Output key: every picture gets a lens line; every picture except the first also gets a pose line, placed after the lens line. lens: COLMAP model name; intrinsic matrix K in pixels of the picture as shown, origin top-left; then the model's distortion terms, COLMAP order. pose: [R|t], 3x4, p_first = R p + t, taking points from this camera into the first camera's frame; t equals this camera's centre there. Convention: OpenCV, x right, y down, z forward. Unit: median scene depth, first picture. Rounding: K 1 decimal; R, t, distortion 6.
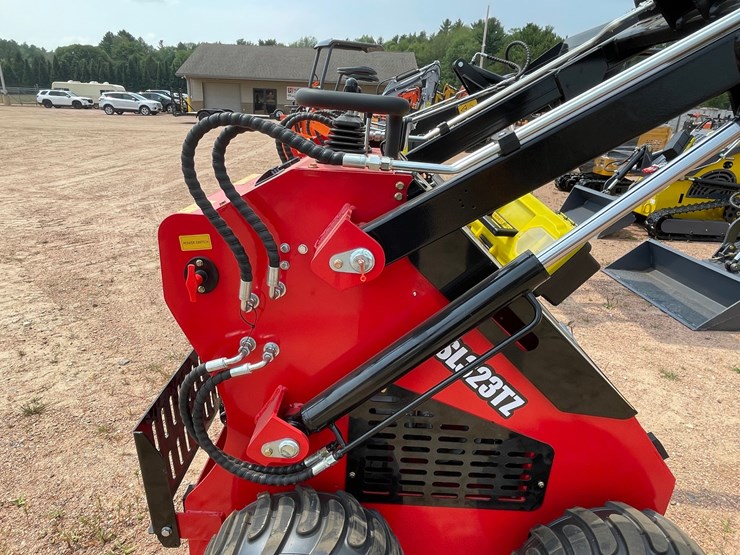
lens RADIAL K [[456.7, 0, 362.4], [0, 456.7, 267.8], [0, 0, 1]] dist [-0.002598, -0.000411]
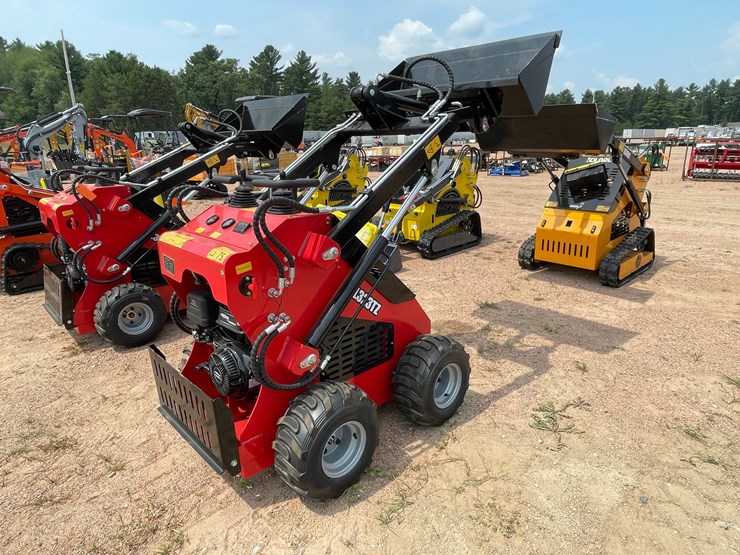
lens RADIAL K [[456.7, 0, 367.7], [0, 456.7, 273.3], [0, 0, 1]] dist [-0.002598, -0.000411]
pose [[0.701952, -0.252764, 0.665863, -0.379732], [0.278284, 0.957925, 0.070266, -0.007931], [-0.655608, 0.135975, 0.742758, -0.205102]]
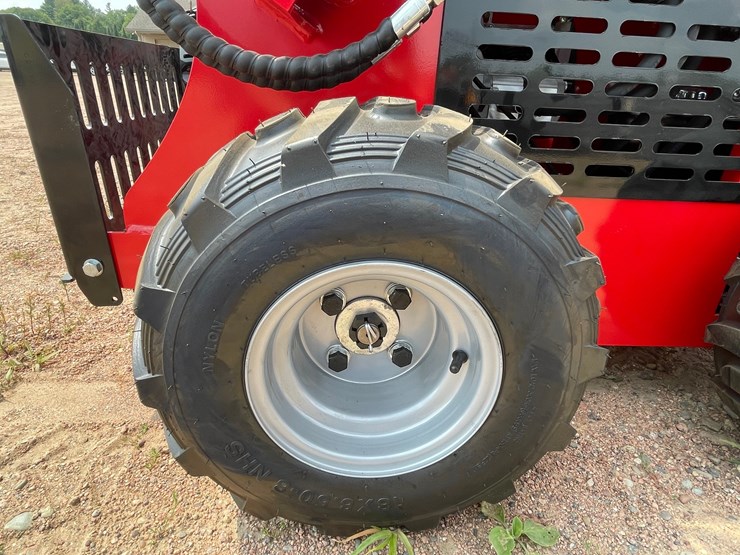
lens RADIAL K [[479.3, 0, 366.8], [0, 479.3, 274.8], [0, 0, 1]] dist [-0.003864, -0.000441]
pose [[0.998459, -0.033803, 0.044006, -0.052493], [0.030340, 0.996561, 0.077103, 0.213220], [-0.046461, -0.075649, 0.996052, 0.165239]]
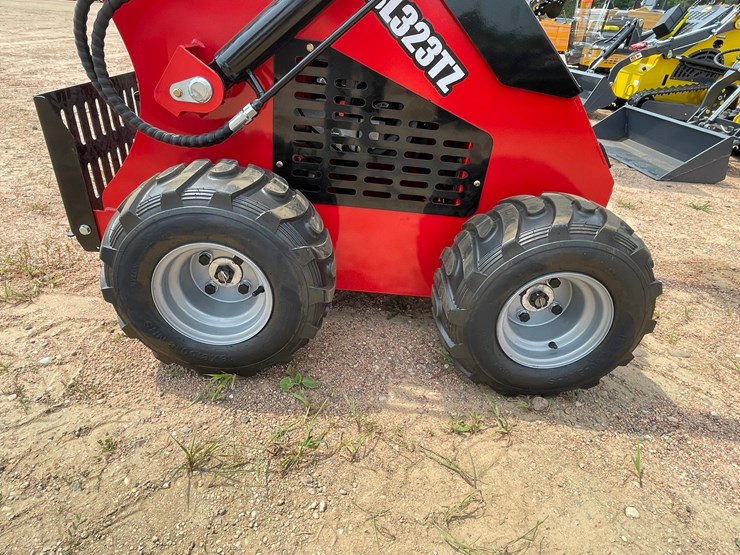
lens RADIAL K [[456.7, 0, 357.2], [0, 456.7, 275.2], [0, 0, 1]] dist [-0.002598, -0.000411]
pose [[0.998735, 0.028170, 0.041651, 0.038694], [-0.035057, 0.983913, 0.175172, 0.186698], [-0.036046, -0.176411, 0.983656, 0.010259]]
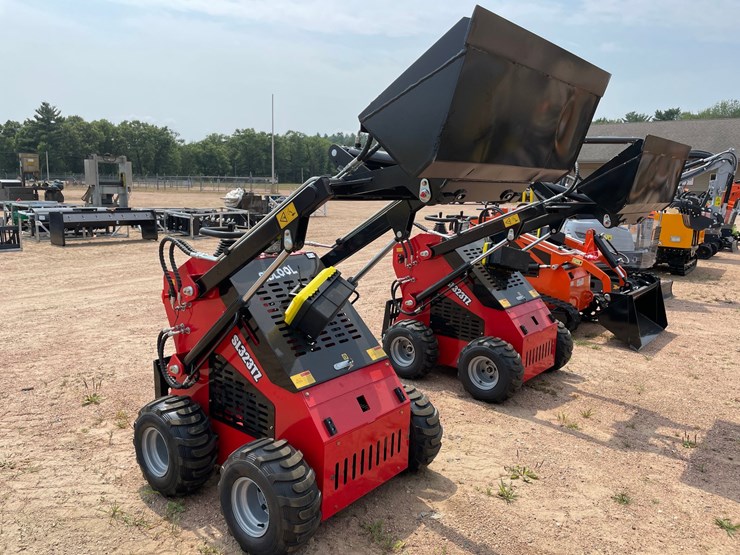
lens RADIAL K [[571.0, 0, 379.3], [0, 571.0, 264.5], [0, 0, 1]] dist [0.076615, -0.010692]
pose [[0.796438, 0.057908, -0.601941, 0.827950], [-0.183831, 0.971481, -0.149771, 0.277226], [0.576101, 0.229939, 0.784369, -0.991320]]
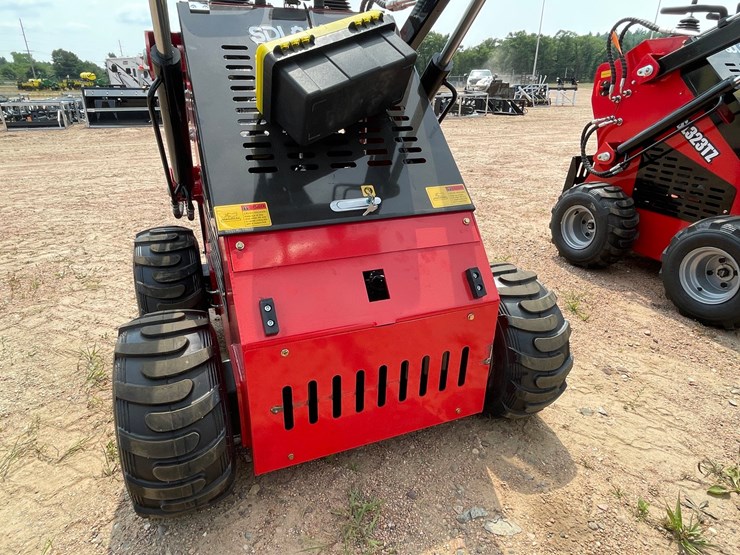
lens RADIAL K [[456.7, 0, 362.0], [0, 456.7, 281.7], [0, 0, 1]] dist [-0.002598, -0.000411]
pose [[0.387700, 0.325953, -0.862232, 0.574031], [-0.284393, 0.932058, 0.224473, 0.280497], [0.876818, 0.158184, 0.454057, -0.413274]]
